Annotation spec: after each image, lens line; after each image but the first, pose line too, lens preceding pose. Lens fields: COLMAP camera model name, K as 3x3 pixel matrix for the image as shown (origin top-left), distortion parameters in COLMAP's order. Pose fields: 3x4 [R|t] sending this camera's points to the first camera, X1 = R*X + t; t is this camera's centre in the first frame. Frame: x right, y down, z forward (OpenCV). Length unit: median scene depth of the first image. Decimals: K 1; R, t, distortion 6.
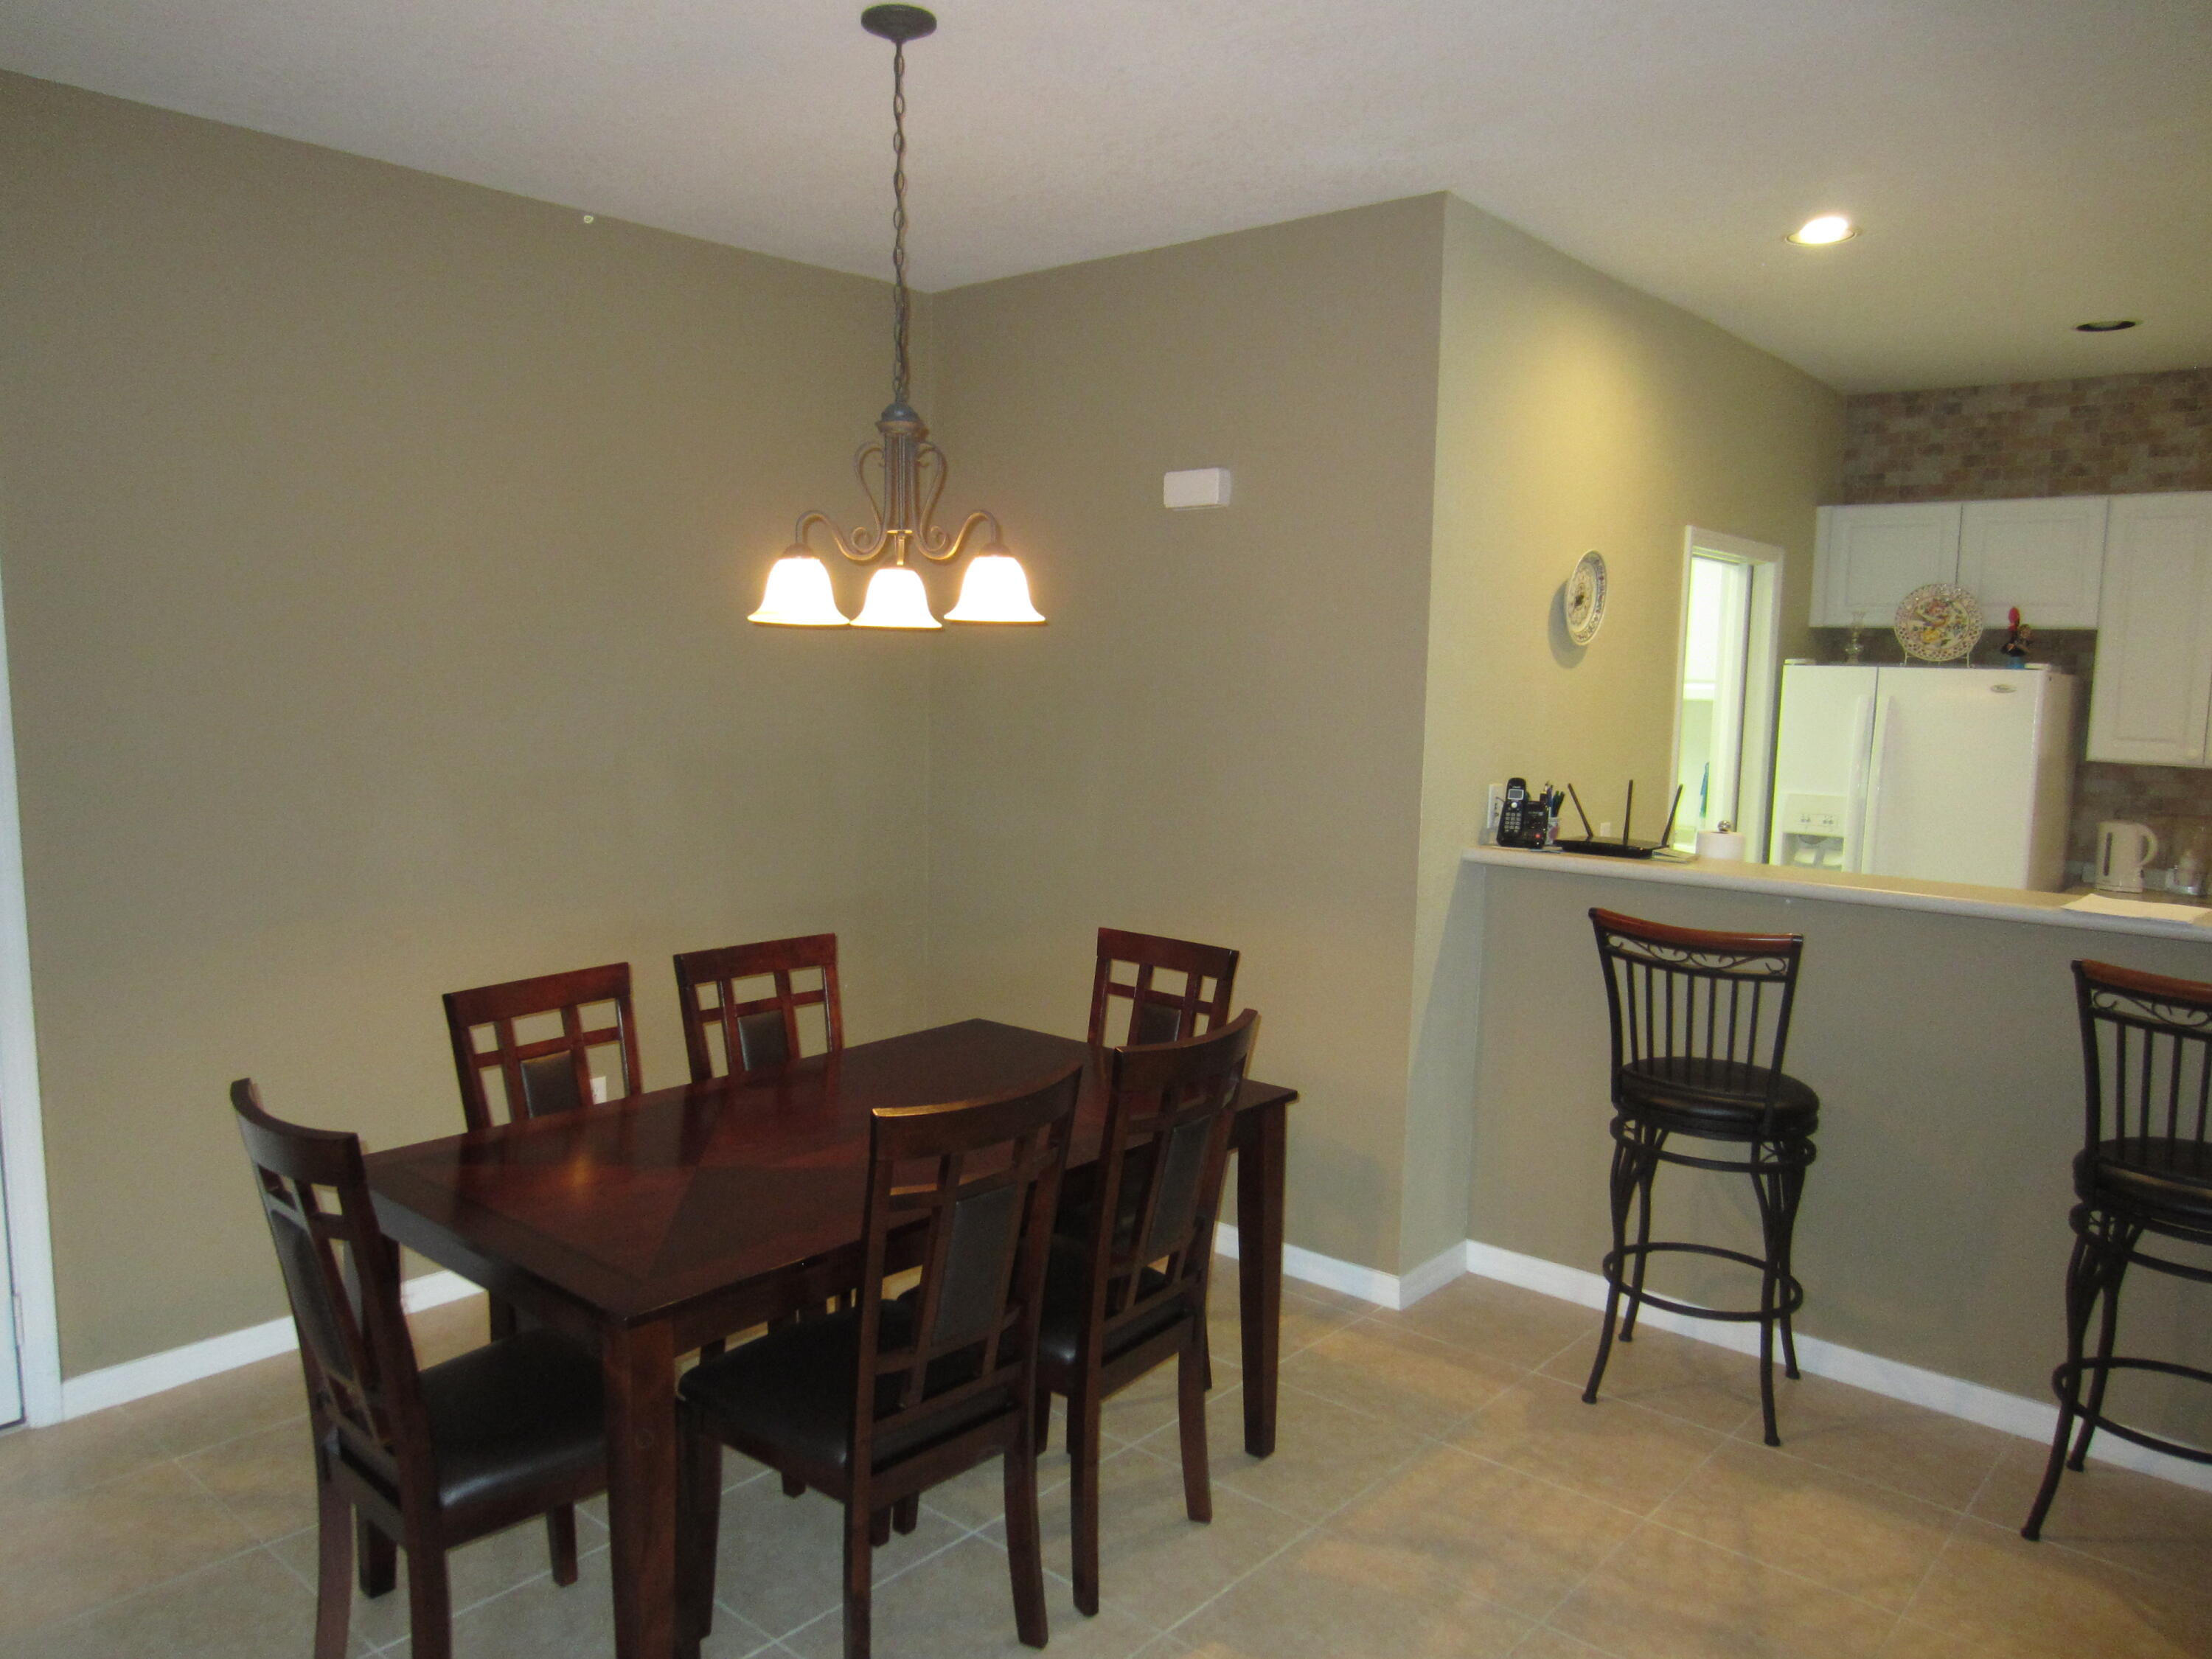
lens RADIAL K [[1550.2, 0, 1108.5], [0, 1550.2, 833.8], [0, 0, 1]] dist [-0.037876, 0.025572]
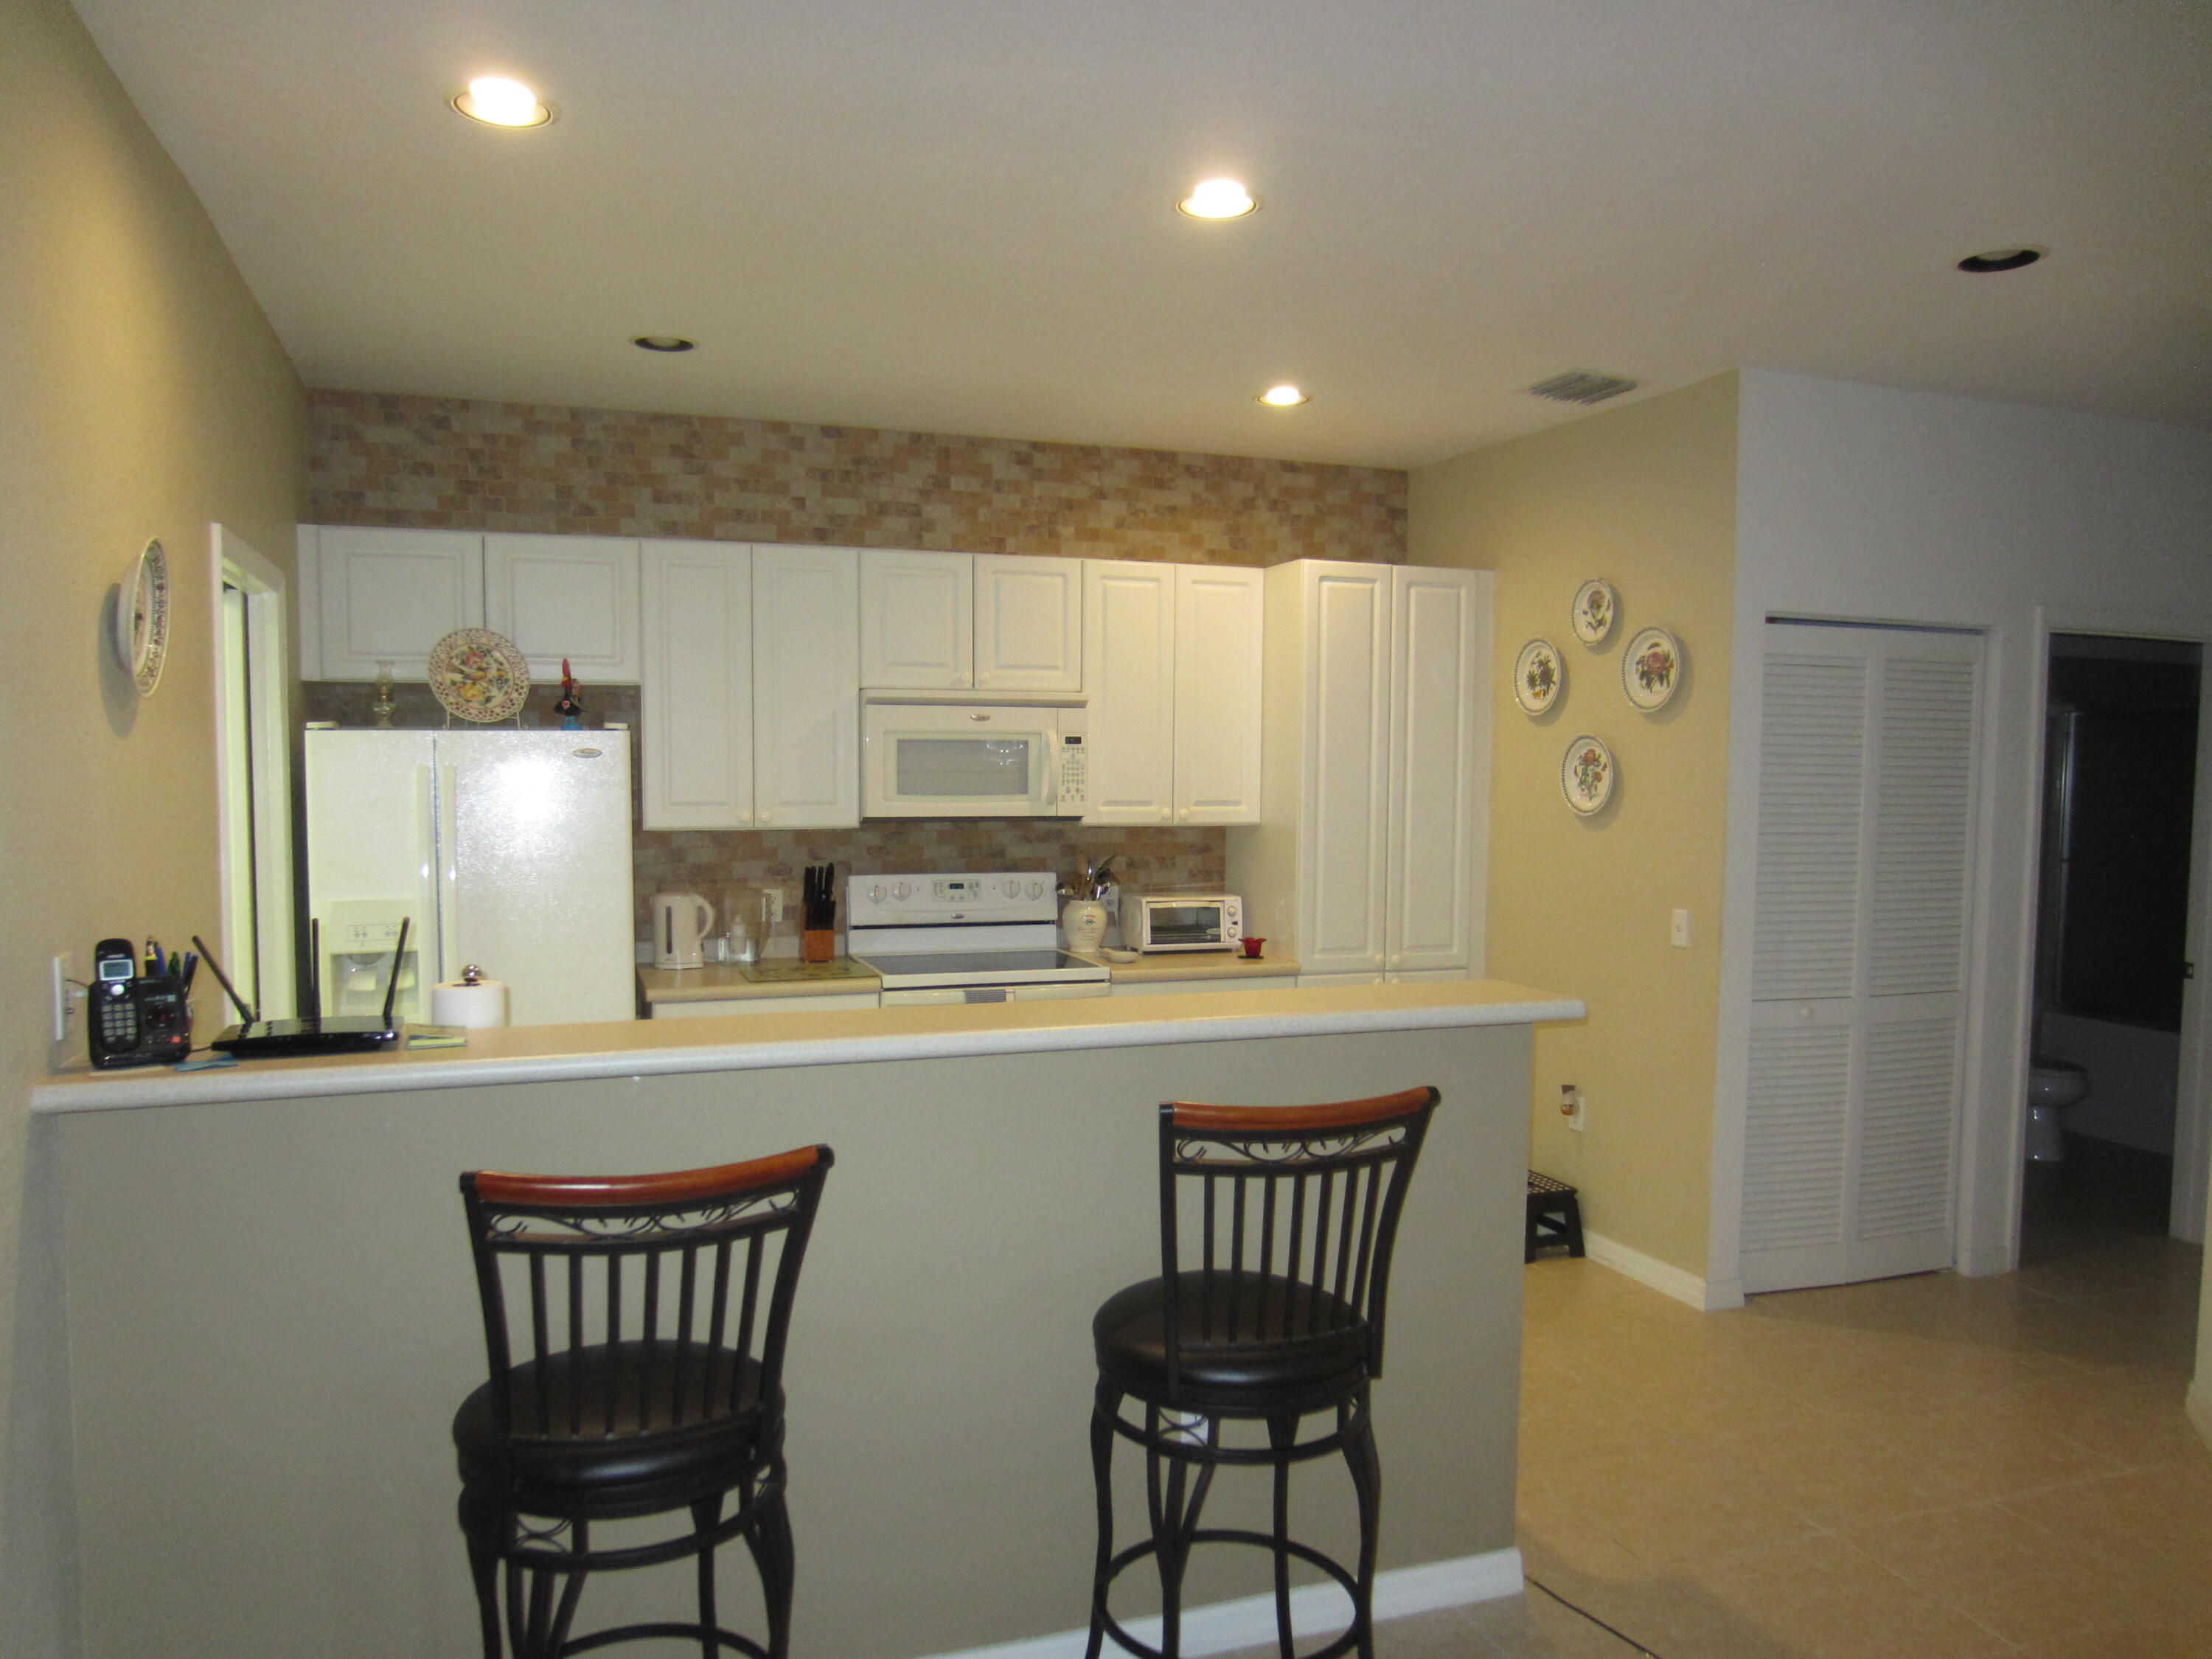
lens RADIAL K [[1550.2, 0, 1073.8], [0, 1550.2, 860.7], [0, 0, 1]] dist [-0.037876, 0.025572]
pose [[0.502727, -0.081844, 0.860562, -0.019858], [0.103841, 0.994017, 0.033875, -0.034055], [-0.858186, 0.072332, 0.508218, 0.315894]]
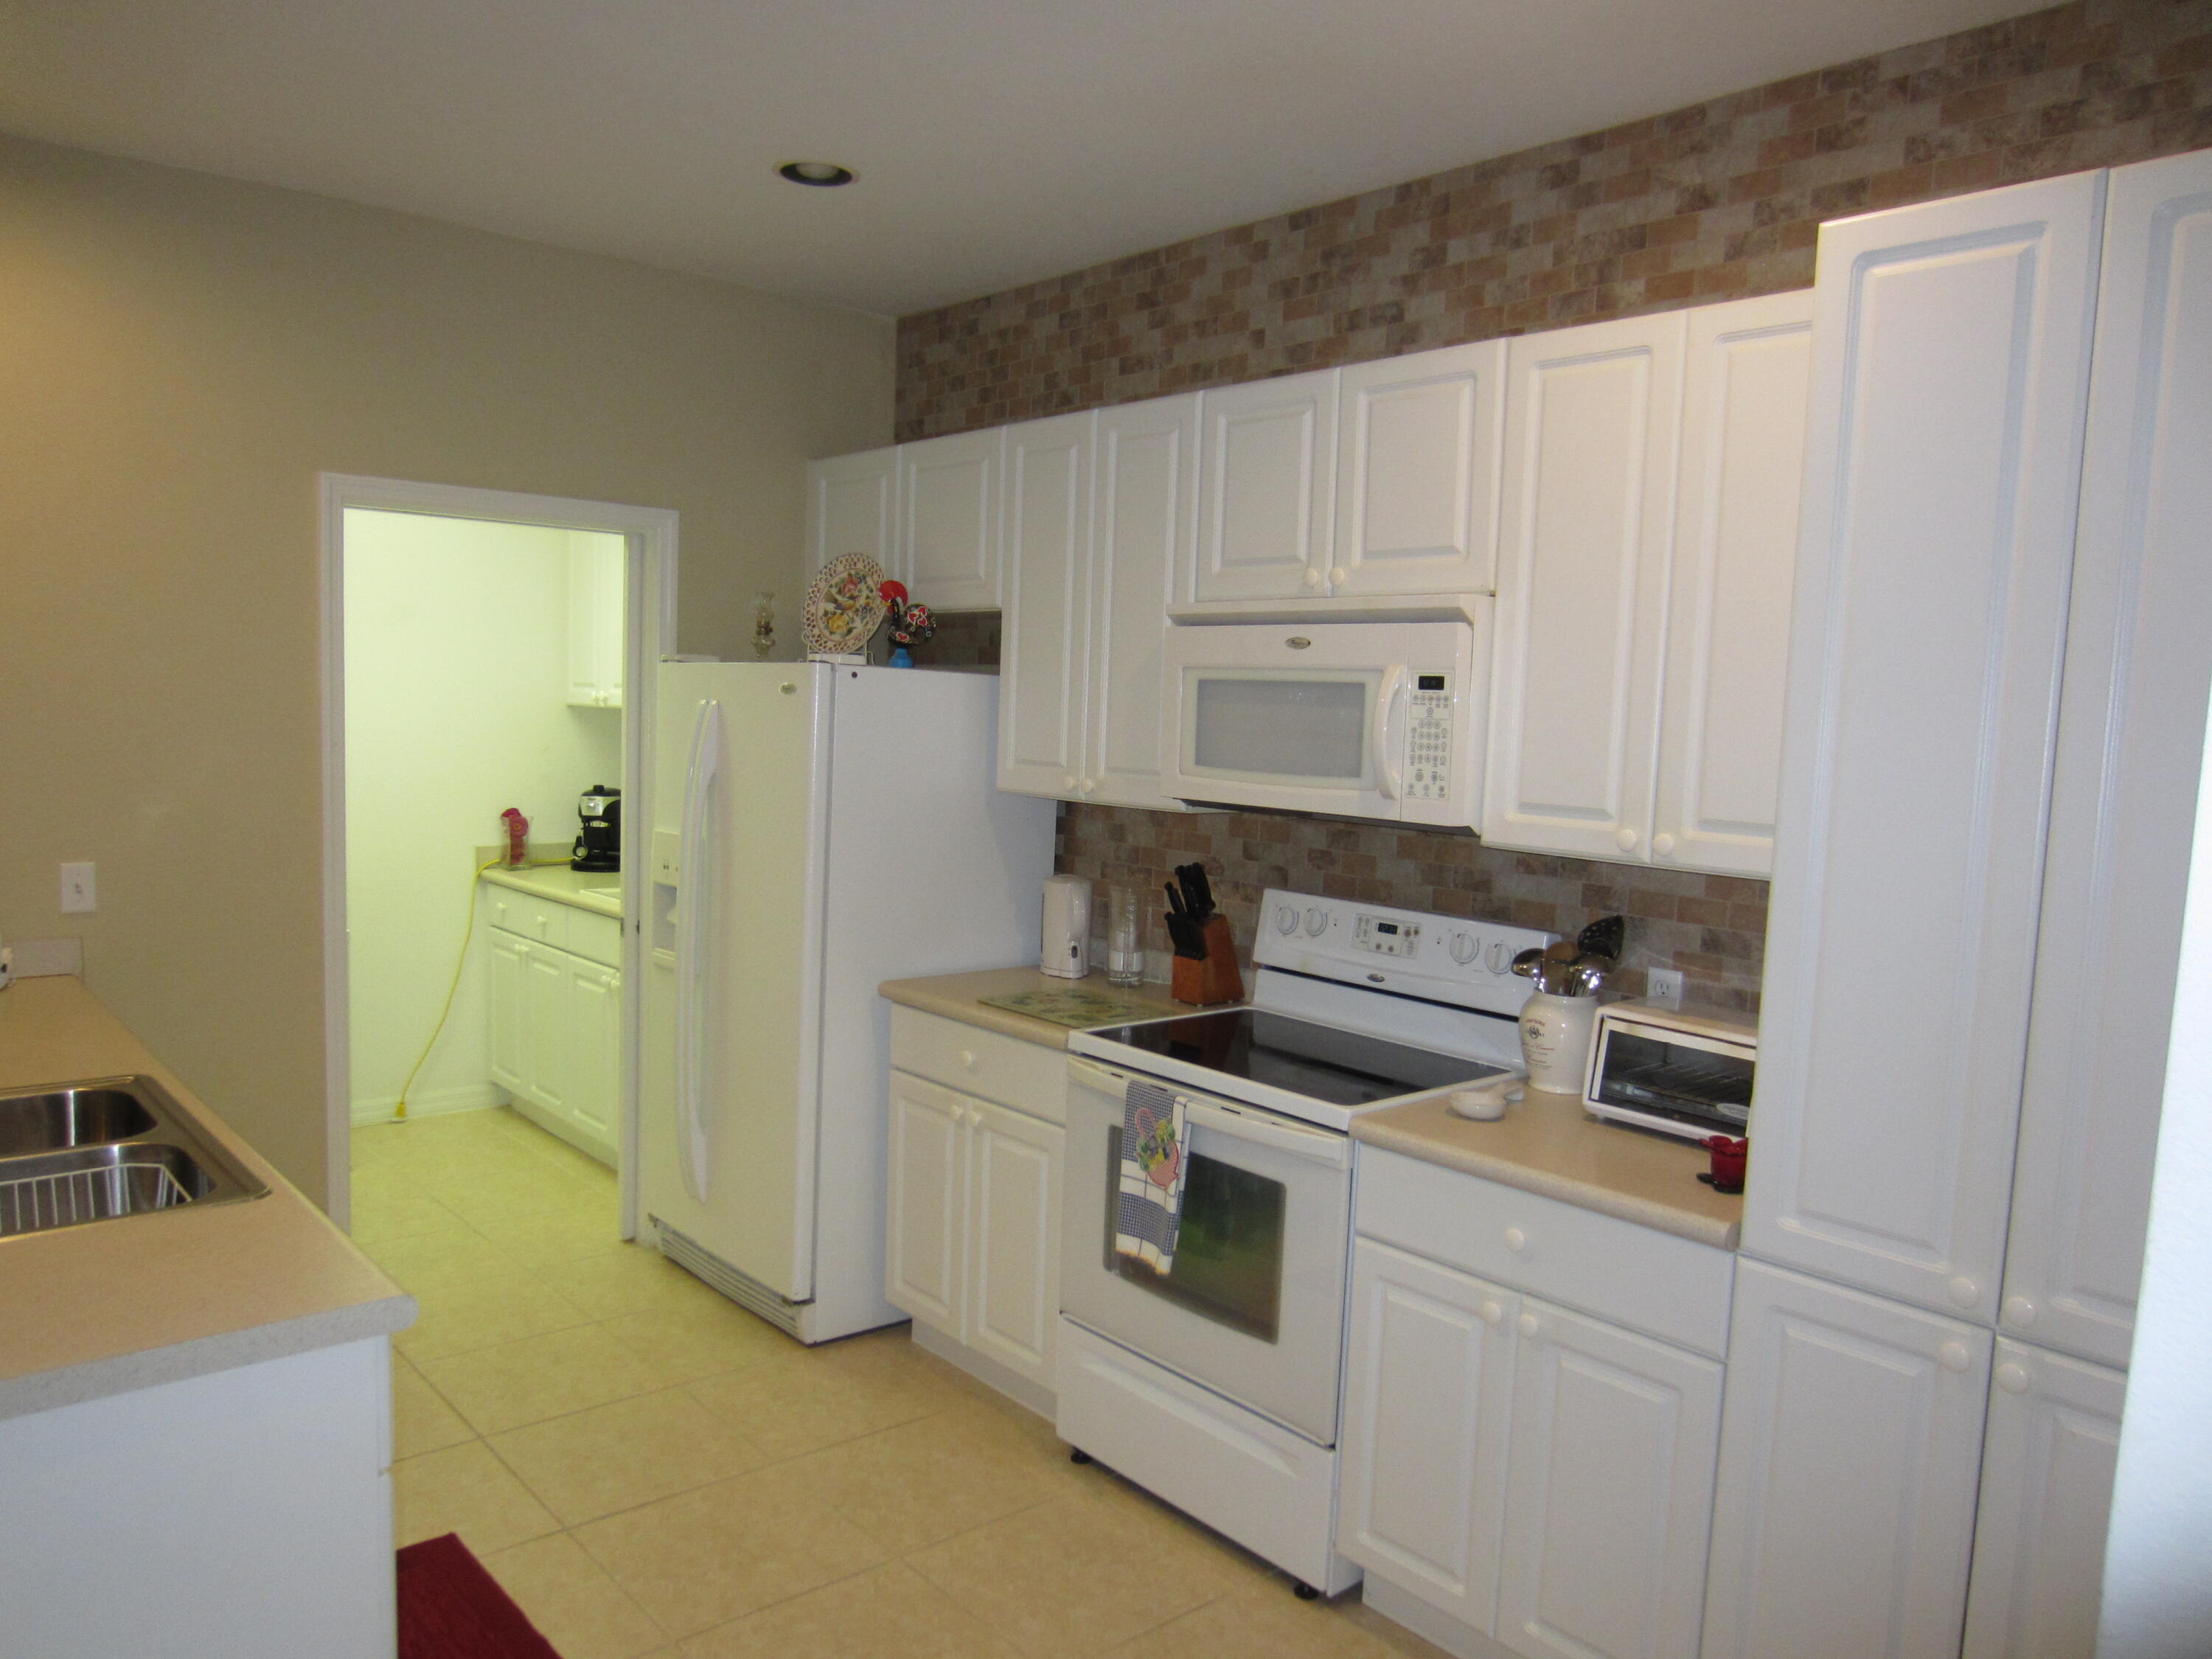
lens RADIAL K [[1550.2, 0, 1050.8], [0, 1550.2, 831.1], [0, 0, 1]] dist [-0.037876, 0.025572]
pose [[0.993070, 0.016815, -0.116311, 0.734916], [-0.020135, 0.999421, -0.027431, -0.010549], [0.115783, 0.029583, 0.992834, 0.278134]]
